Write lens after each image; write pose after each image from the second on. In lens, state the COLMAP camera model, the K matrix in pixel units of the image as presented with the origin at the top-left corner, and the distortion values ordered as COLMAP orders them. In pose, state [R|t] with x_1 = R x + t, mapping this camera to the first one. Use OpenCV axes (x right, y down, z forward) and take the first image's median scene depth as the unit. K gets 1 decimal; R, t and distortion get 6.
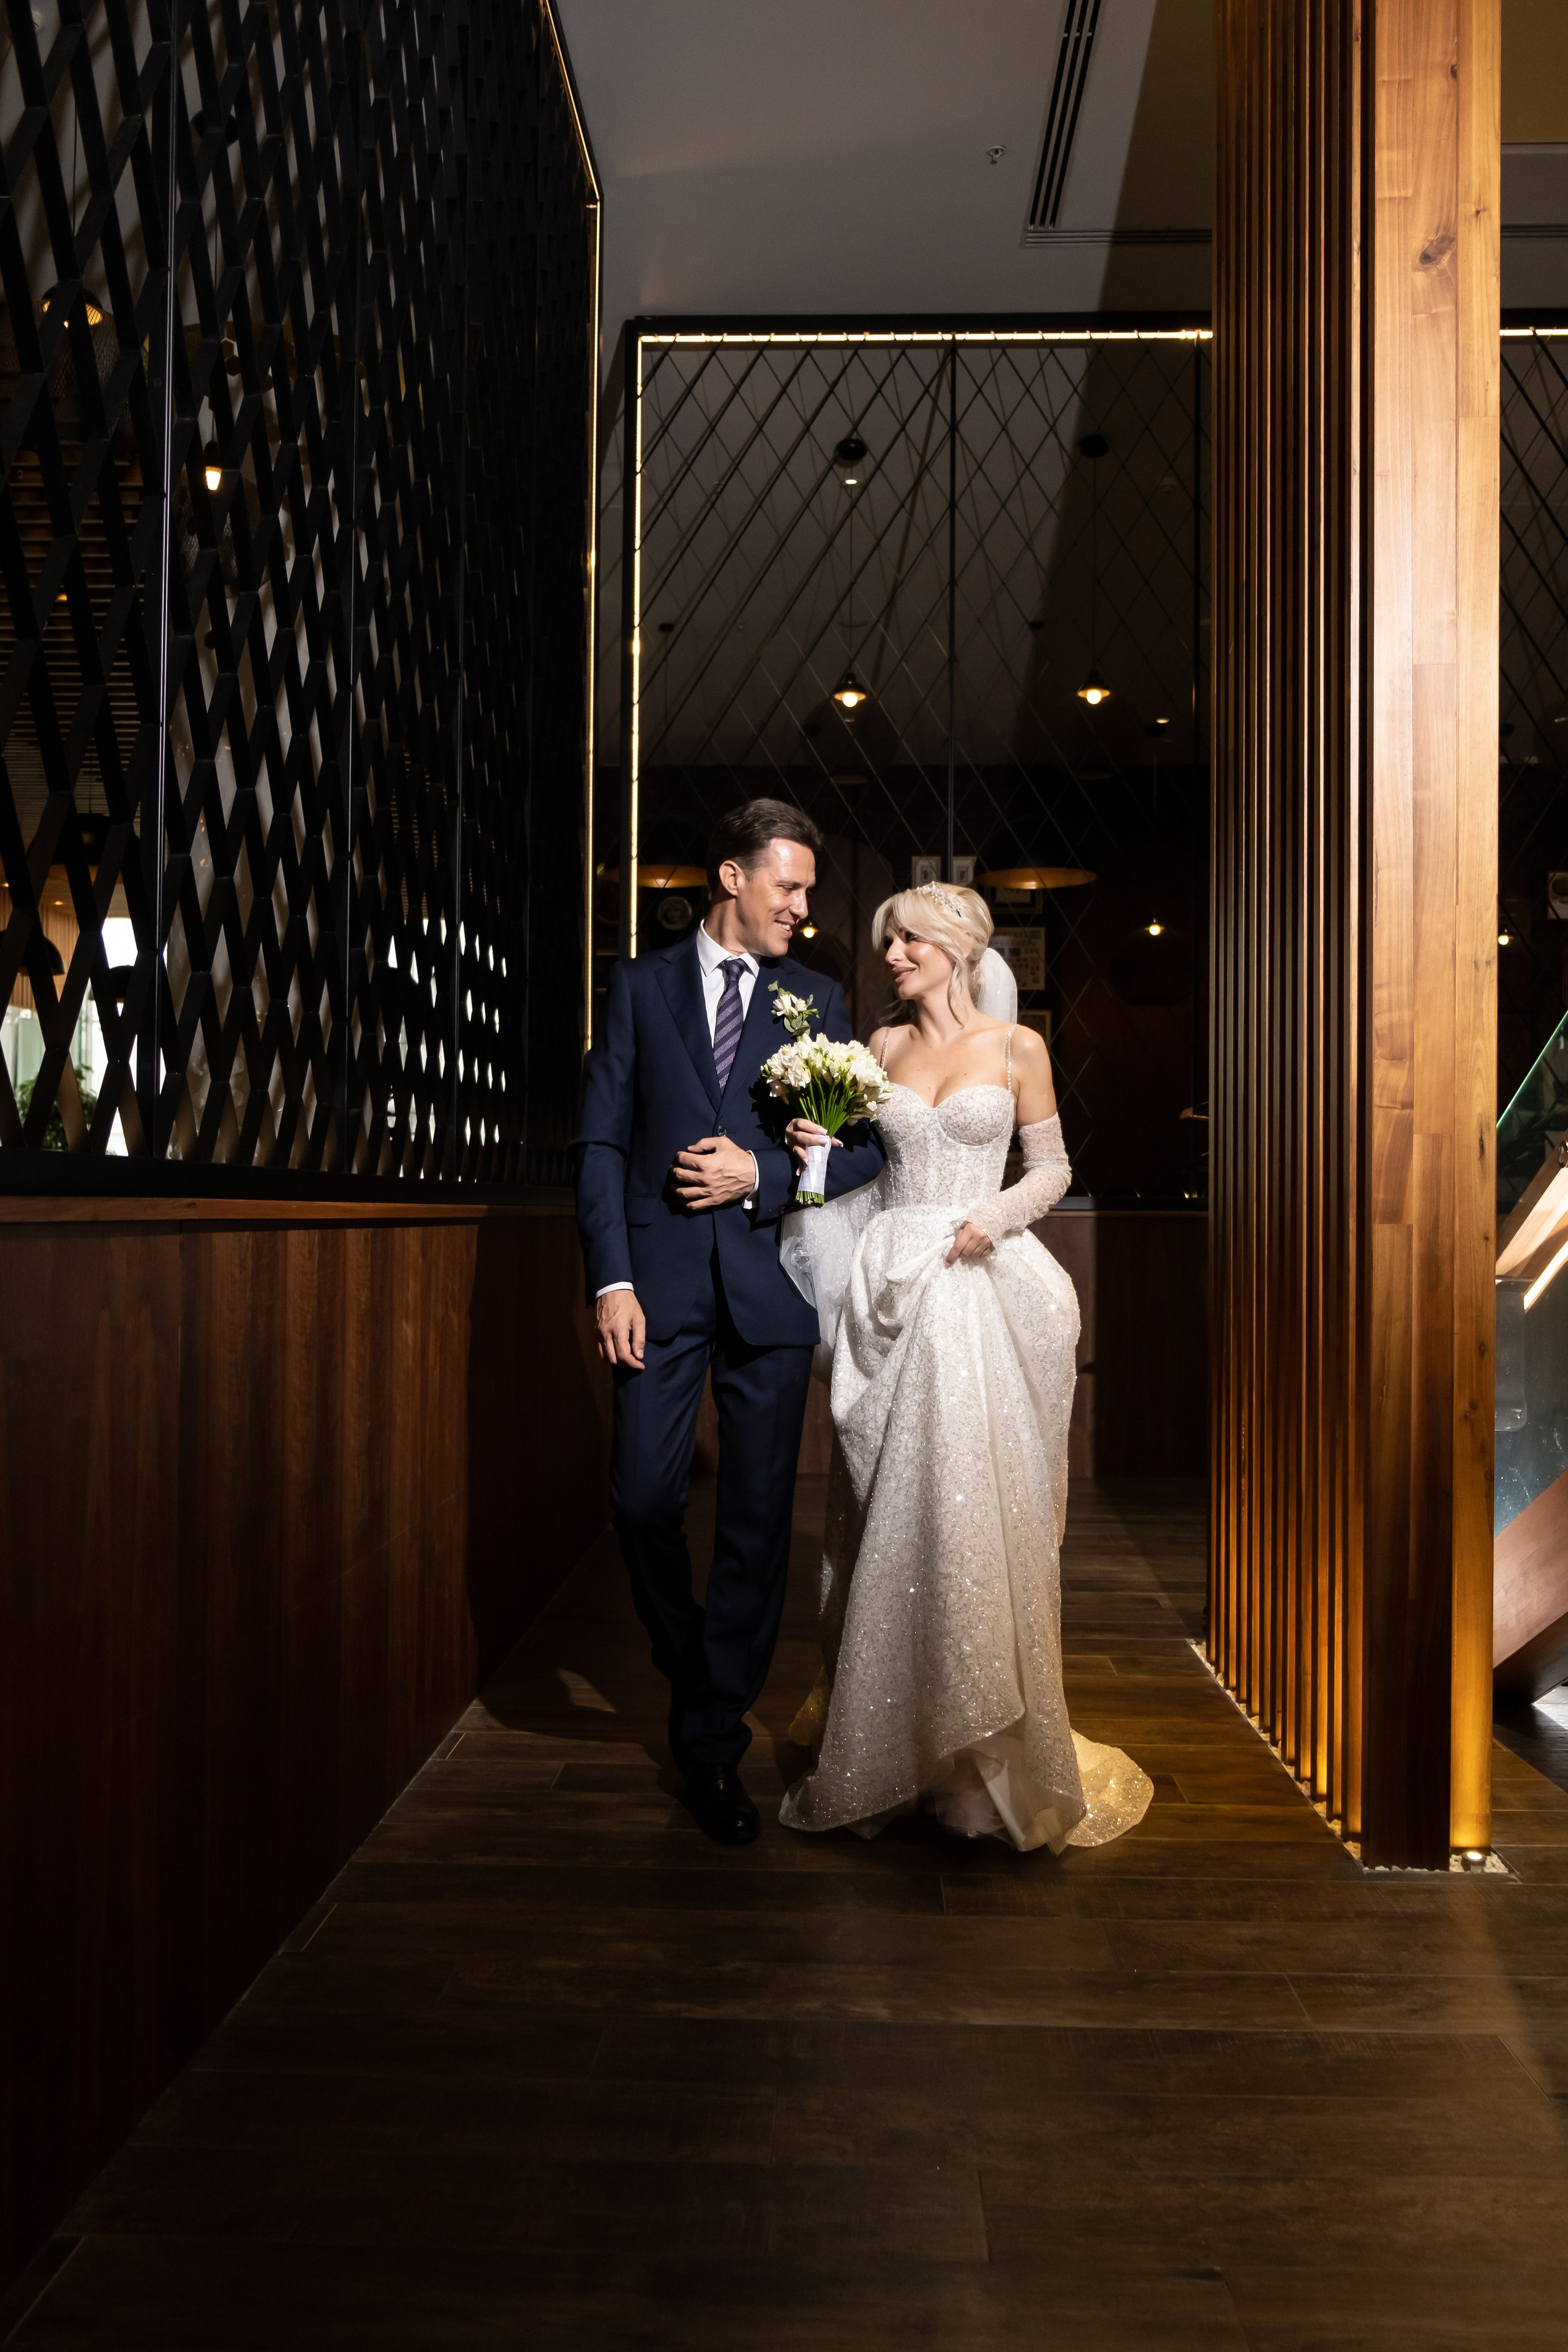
lens RADIAL K [[1809.8, 0, 784.0], [0, 1809.8, 1176.0], [0, 0, 1]] dist [-0.022770, 0.034493]
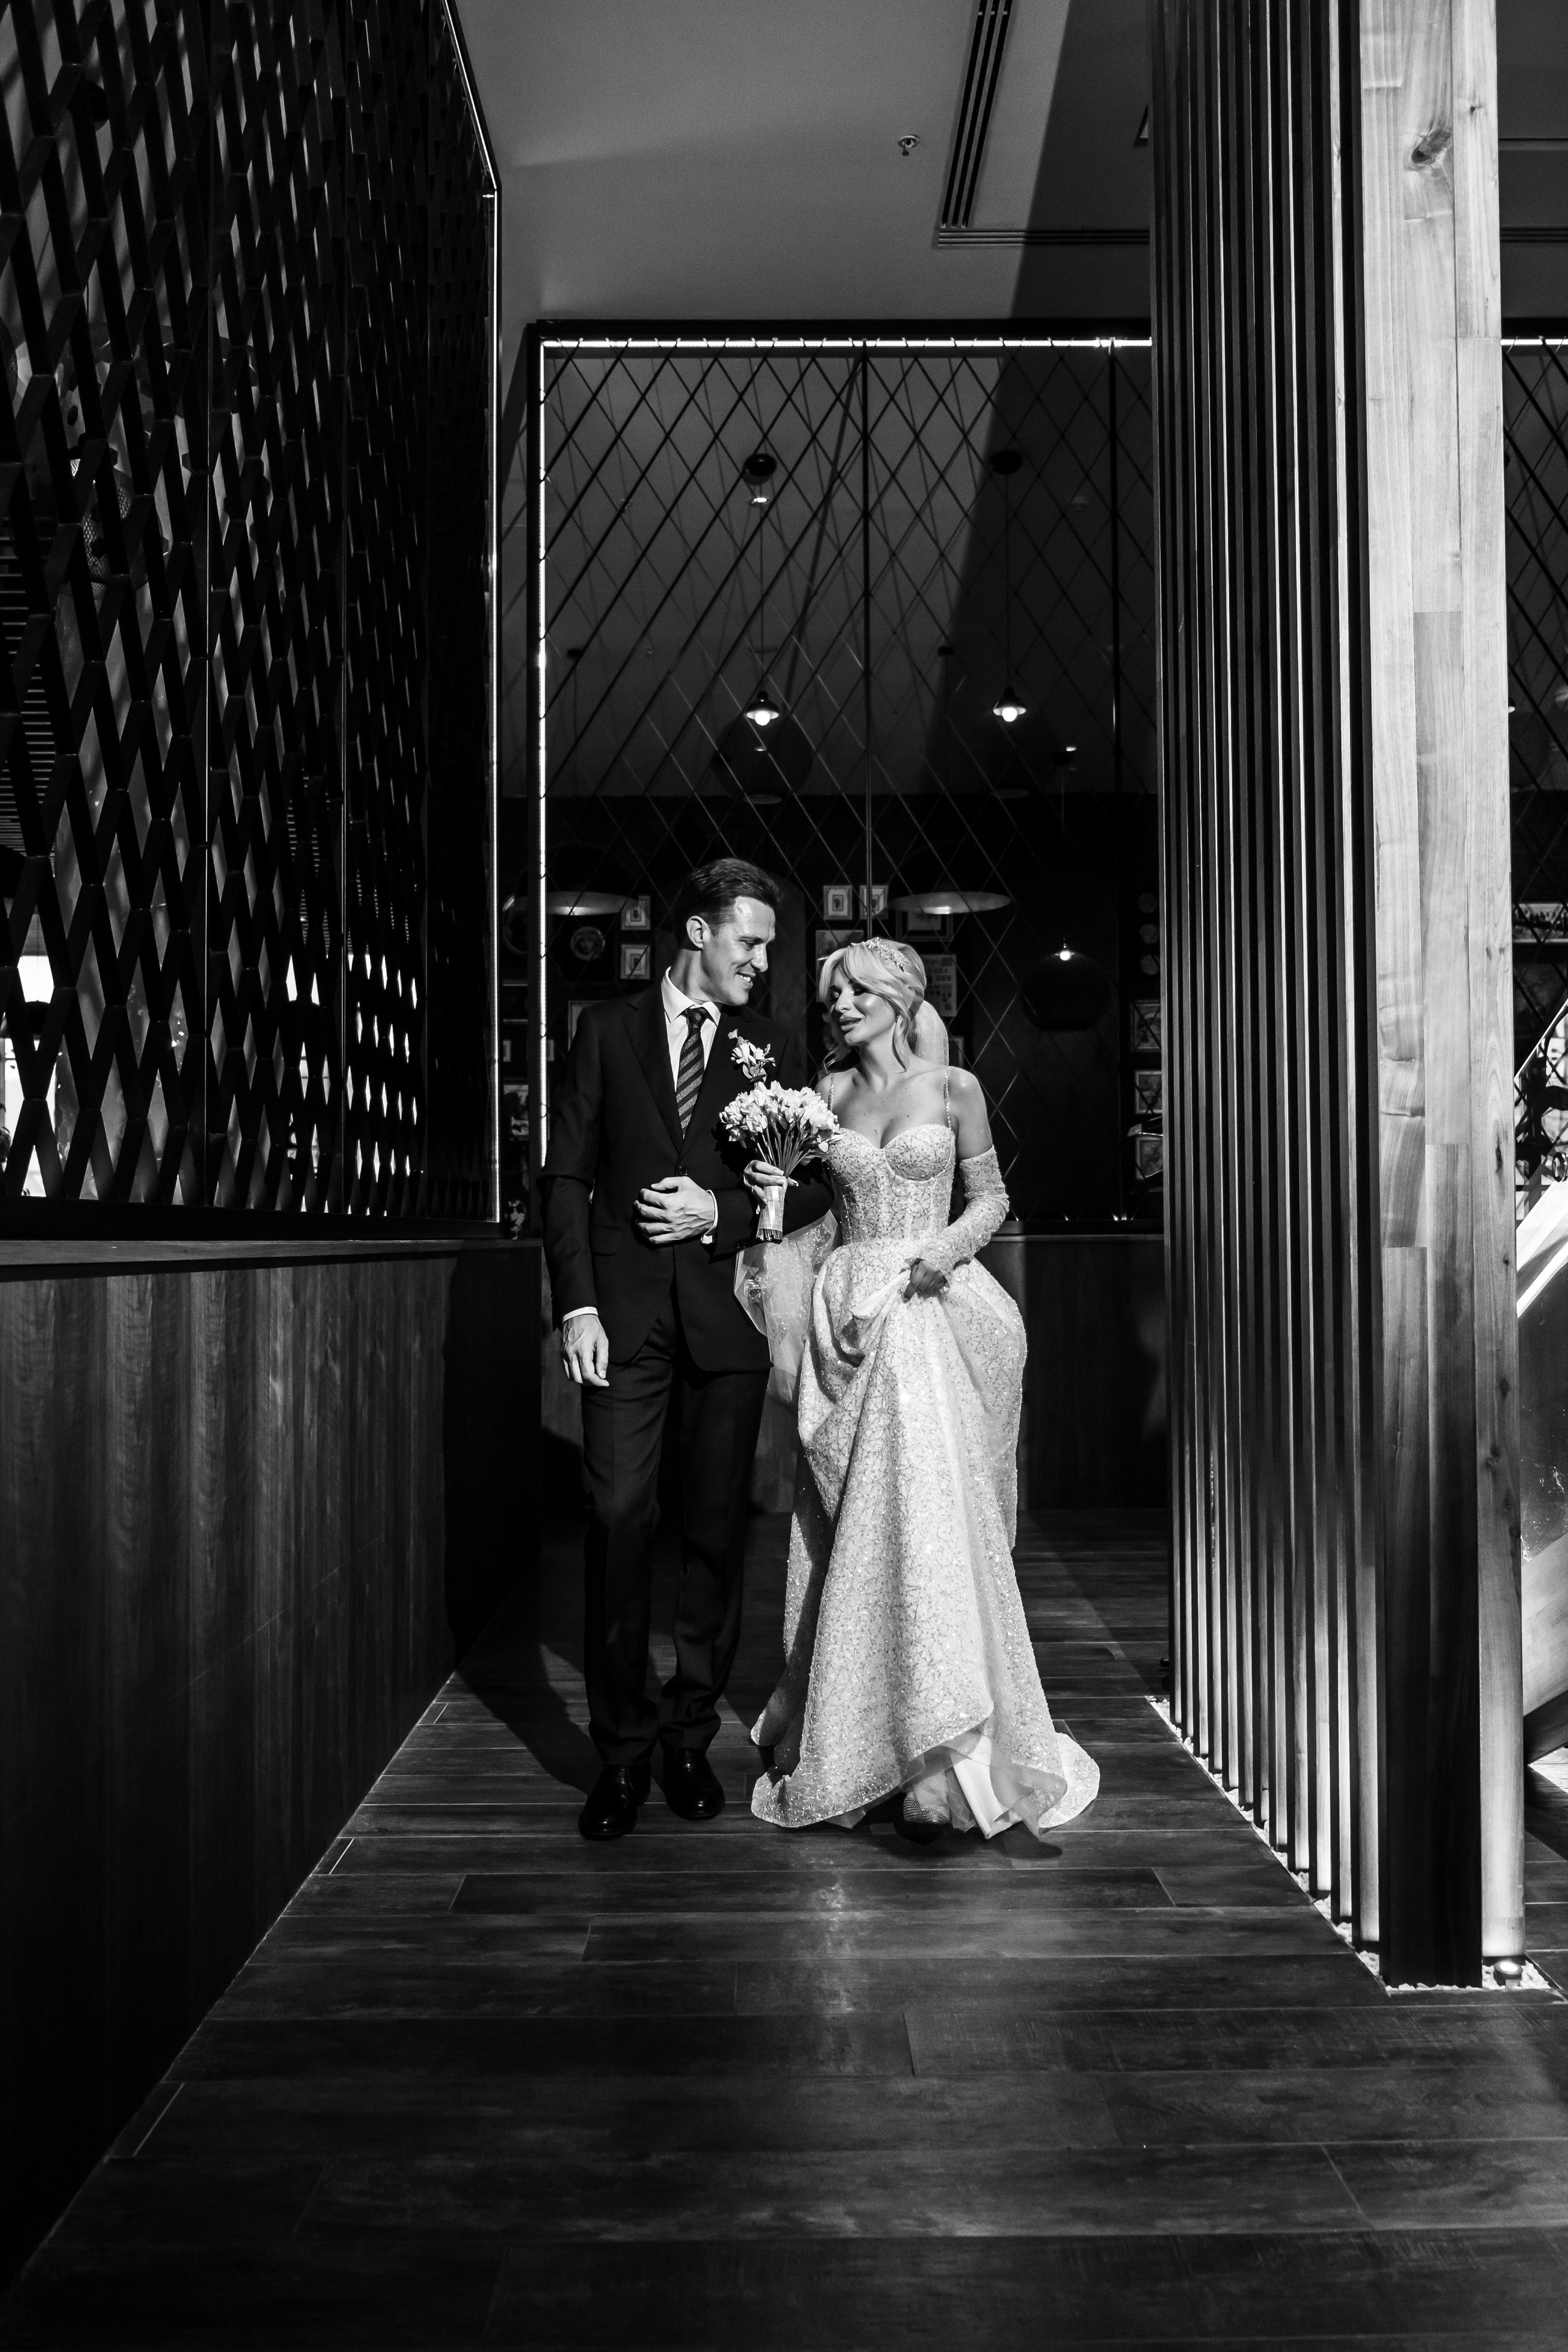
lens RADIAL K [[1425.4, 0, 762.8], [0, 1425.4, 1199.6], [0, 0, 1]] dist [-0.022744, 0.003036]
pose [[0.998693, -0.014216, 0.049085, -0.006826], [0.014475, 0.999883, -0.004928, 0.002286], [-0.049009, 0.005633, 0.998782, 0.317362]]
